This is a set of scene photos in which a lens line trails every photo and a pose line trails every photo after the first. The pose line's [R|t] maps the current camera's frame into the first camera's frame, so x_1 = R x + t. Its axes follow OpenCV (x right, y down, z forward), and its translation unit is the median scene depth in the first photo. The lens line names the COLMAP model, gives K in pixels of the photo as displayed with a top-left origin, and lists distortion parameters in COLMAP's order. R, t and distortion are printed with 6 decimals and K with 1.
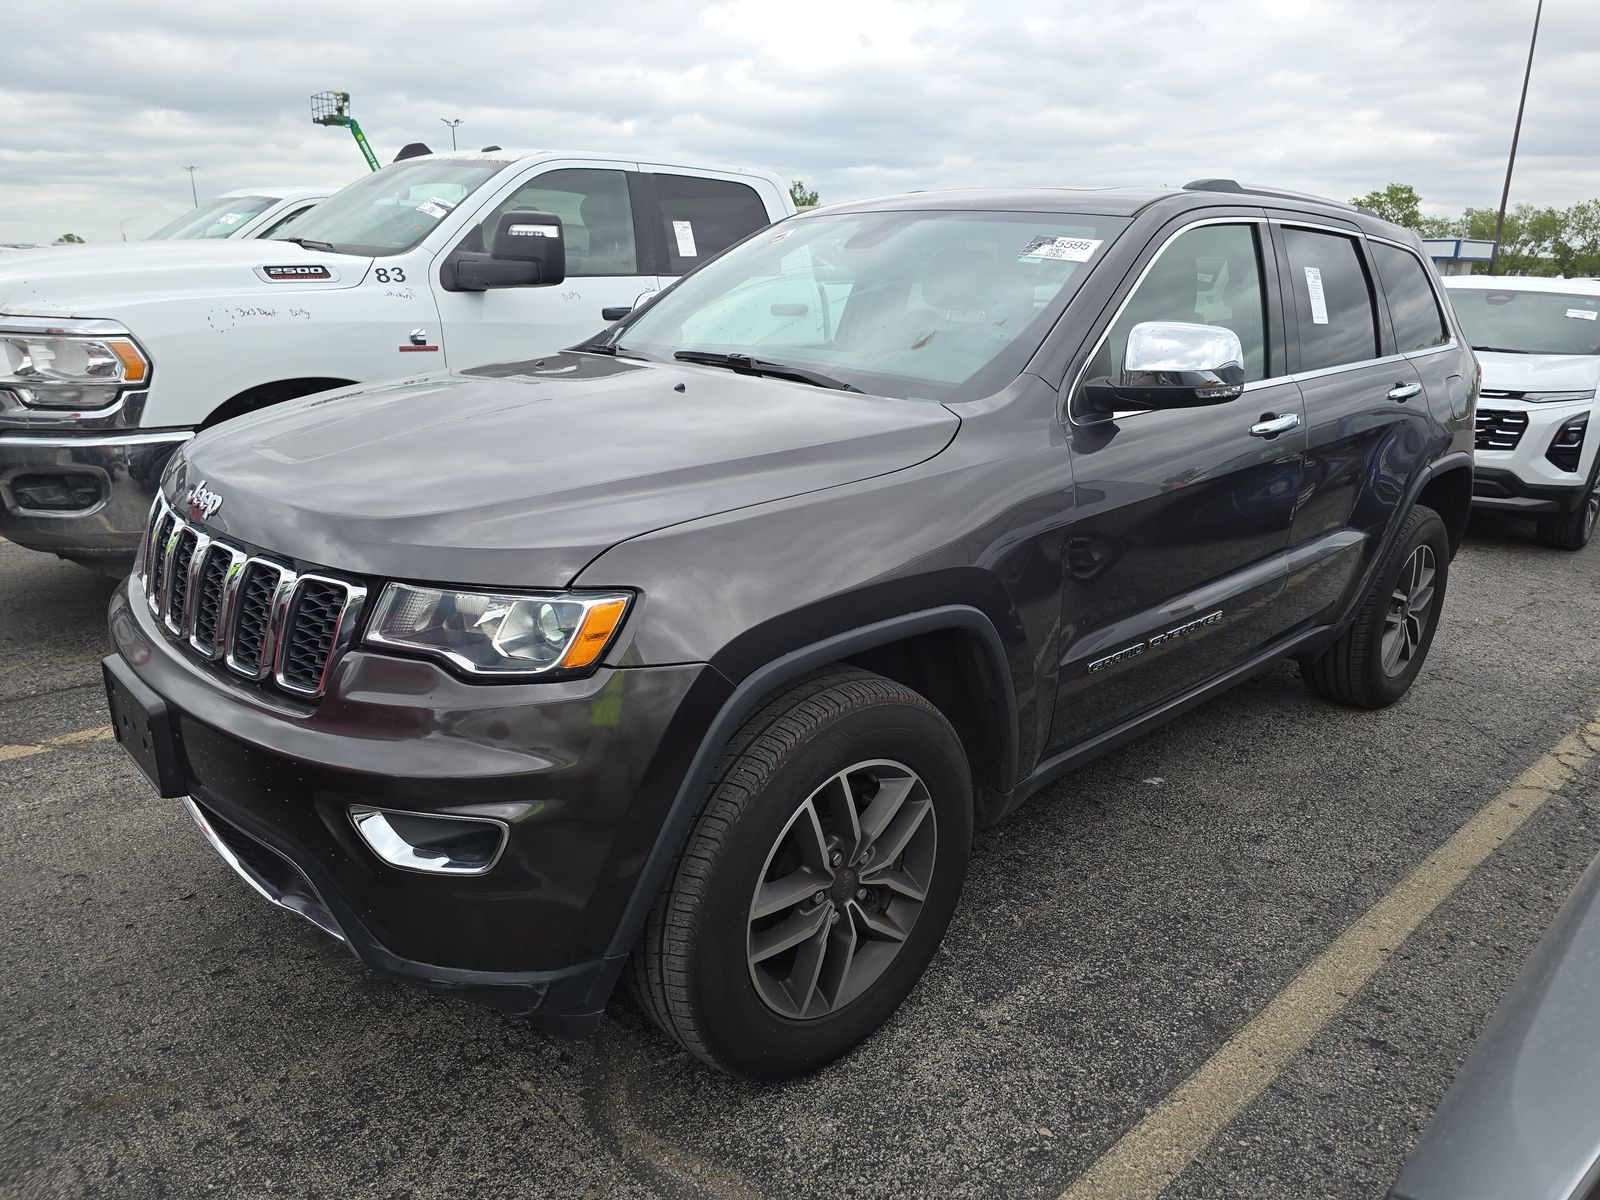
lens RADIAL K [[1065.0, 0, 815.1], [0, 1065.0, 595.6], [0, 0, 1]] dist [0.062034, -0.061086]
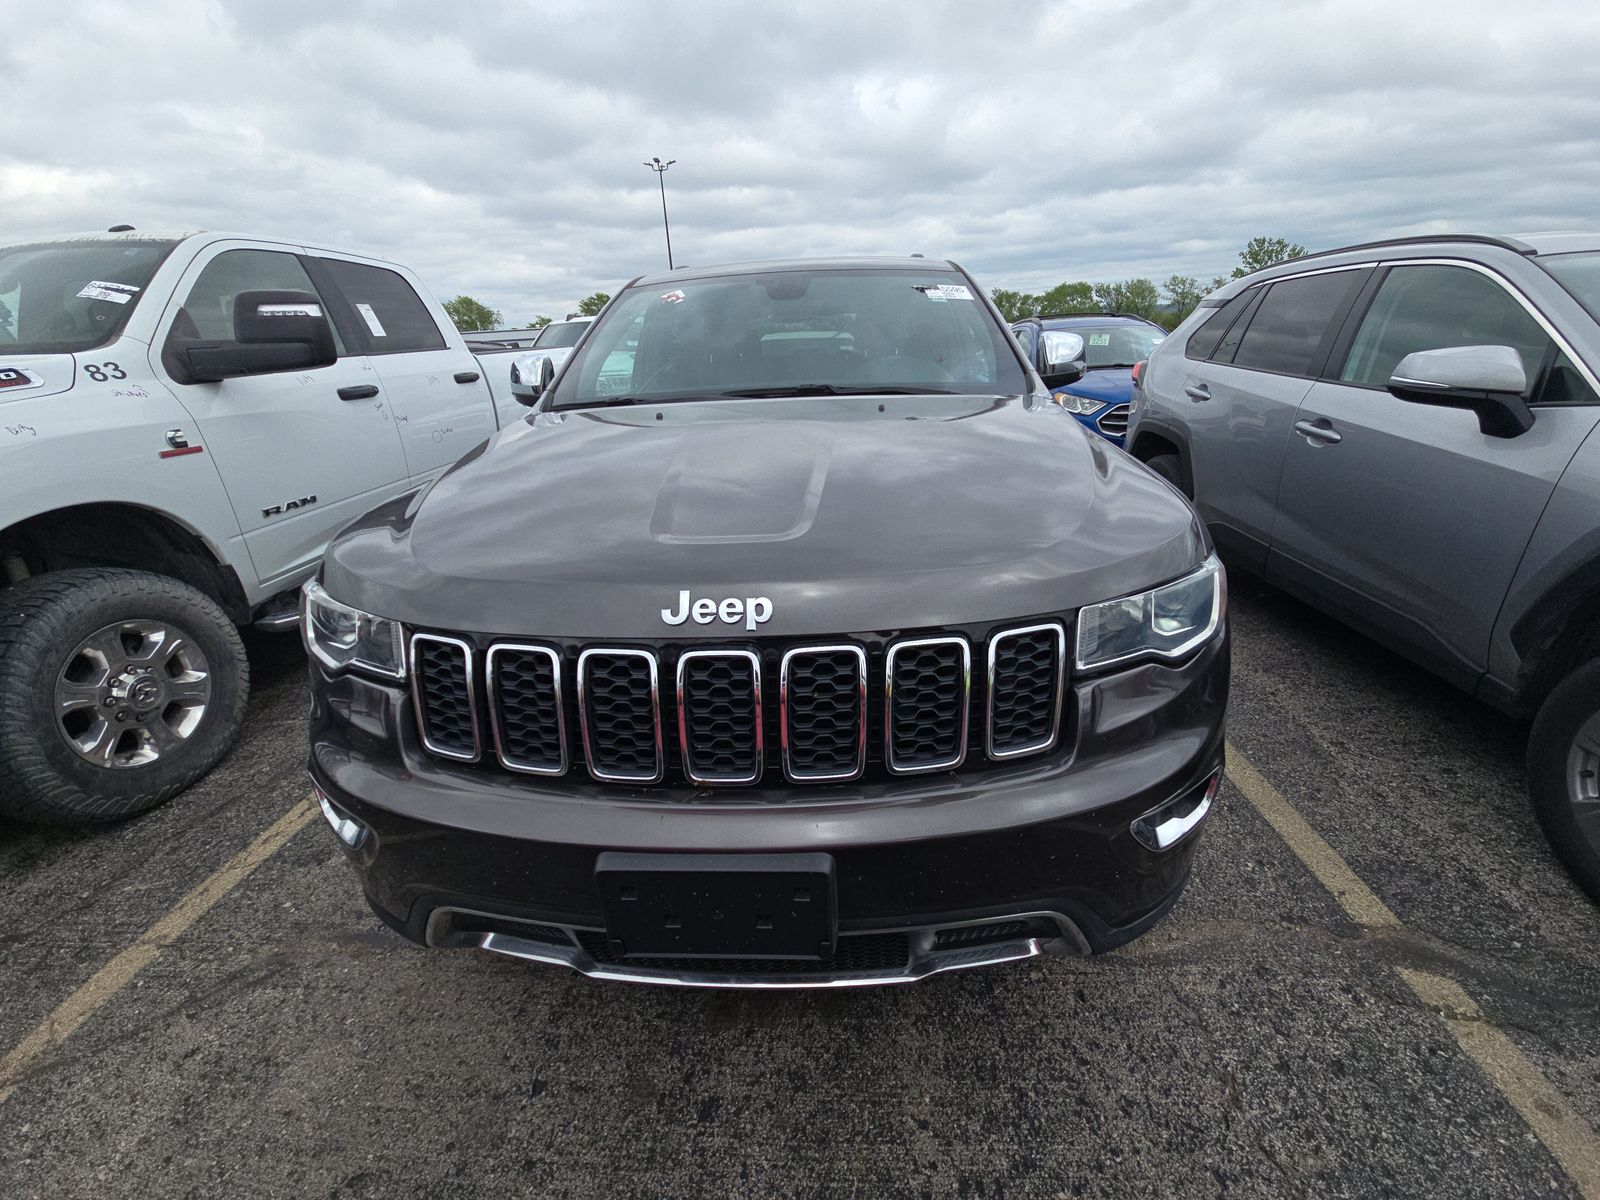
lens RADIAL K [[644.9, 0, 800.0], [0, 644.9, 600.0], [0, 0, 1]] dist [0.034046, -0.017477]
pose [[0.727508, -0.308698, 0.612730, -0.369788], [0.262079, 0.950375, 0.167634, -0.071567], [-0.634072, 0.038629, 0.772309, 0.267473]]
